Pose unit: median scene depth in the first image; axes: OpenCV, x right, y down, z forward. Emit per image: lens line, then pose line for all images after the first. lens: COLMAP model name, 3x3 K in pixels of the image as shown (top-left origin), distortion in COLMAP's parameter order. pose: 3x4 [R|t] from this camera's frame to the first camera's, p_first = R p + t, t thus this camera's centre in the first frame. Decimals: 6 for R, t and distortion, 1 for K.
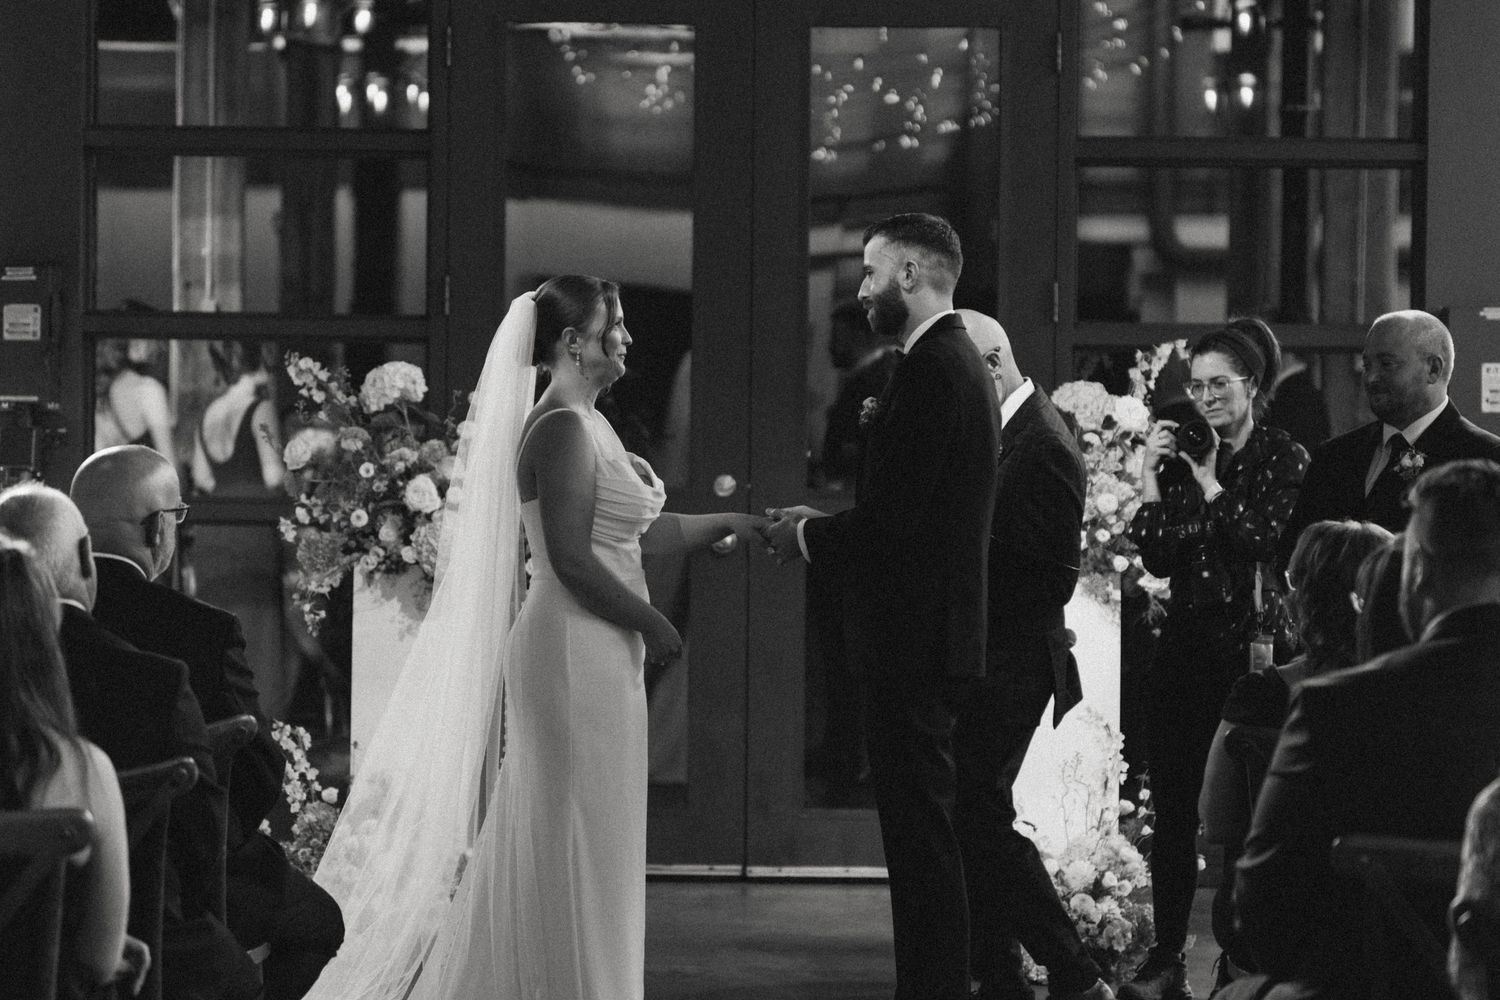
lens RADIAL K [[4211.2, 0, 750.0], [0, 4211.2, 500.0], [0, 0, 1]] dist [0.053986, -0.776875]
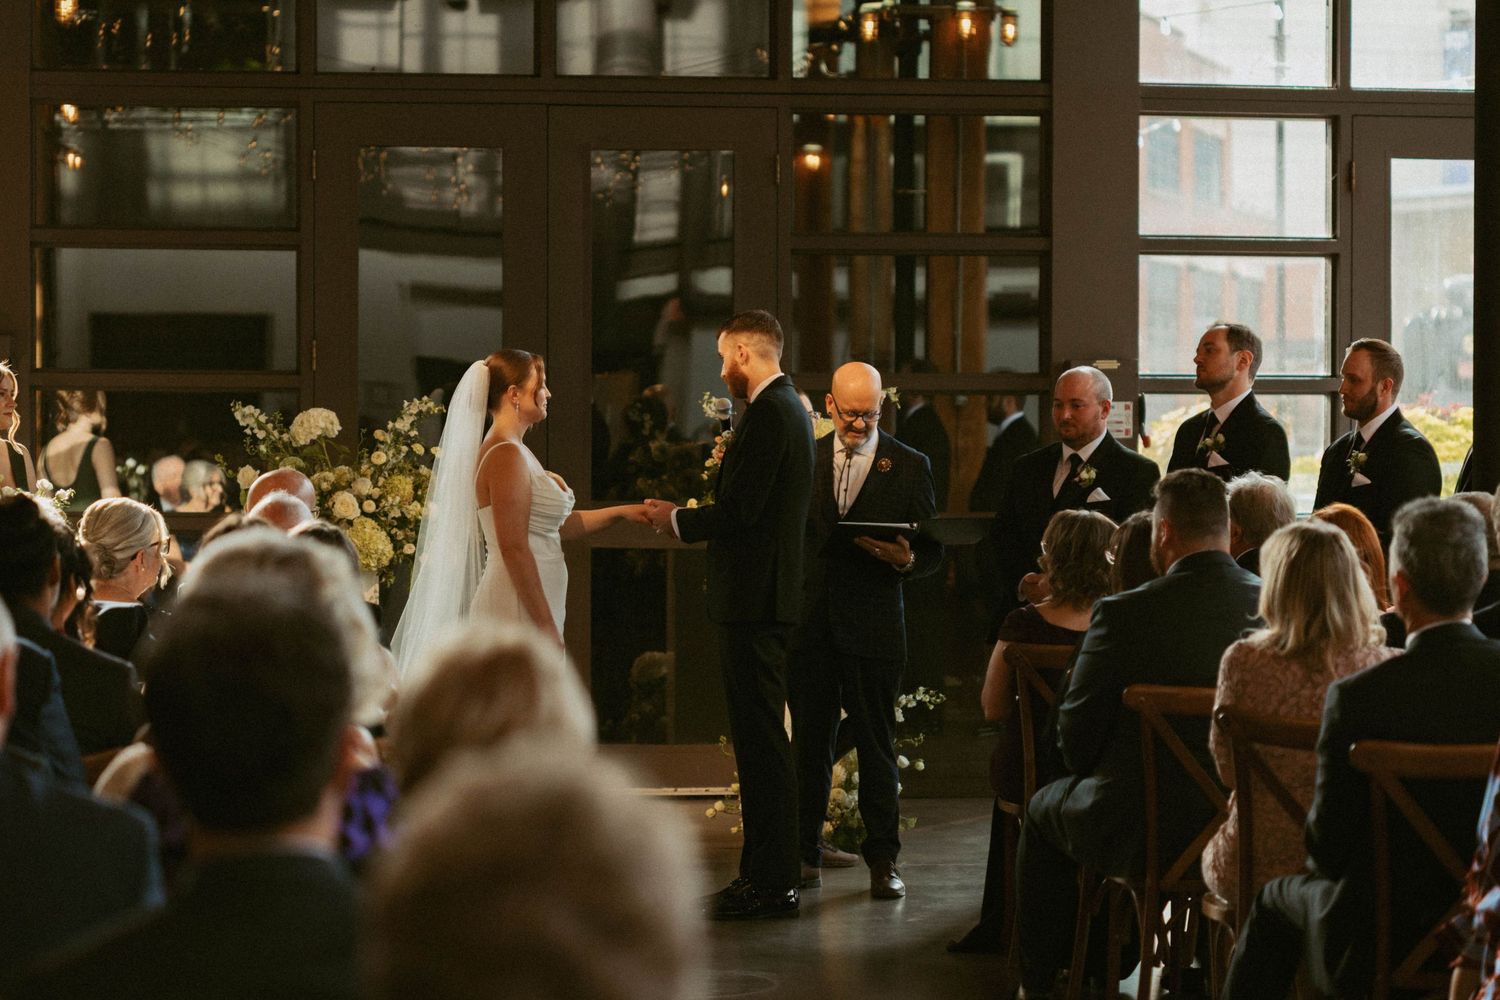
lens RADIAL K [[4211.2, 0, 750.0], [0, 4211.2, 500.0], [0, 0, 1]] dist [0.053986, -0.776875]
pose [[0.992105, -0.010906, 0.124933, -0.115823], [0.011681, 0.999917, -0.005475, 0.005552], [-0.124863, 0.006891, 0.992150, -0.352171]]
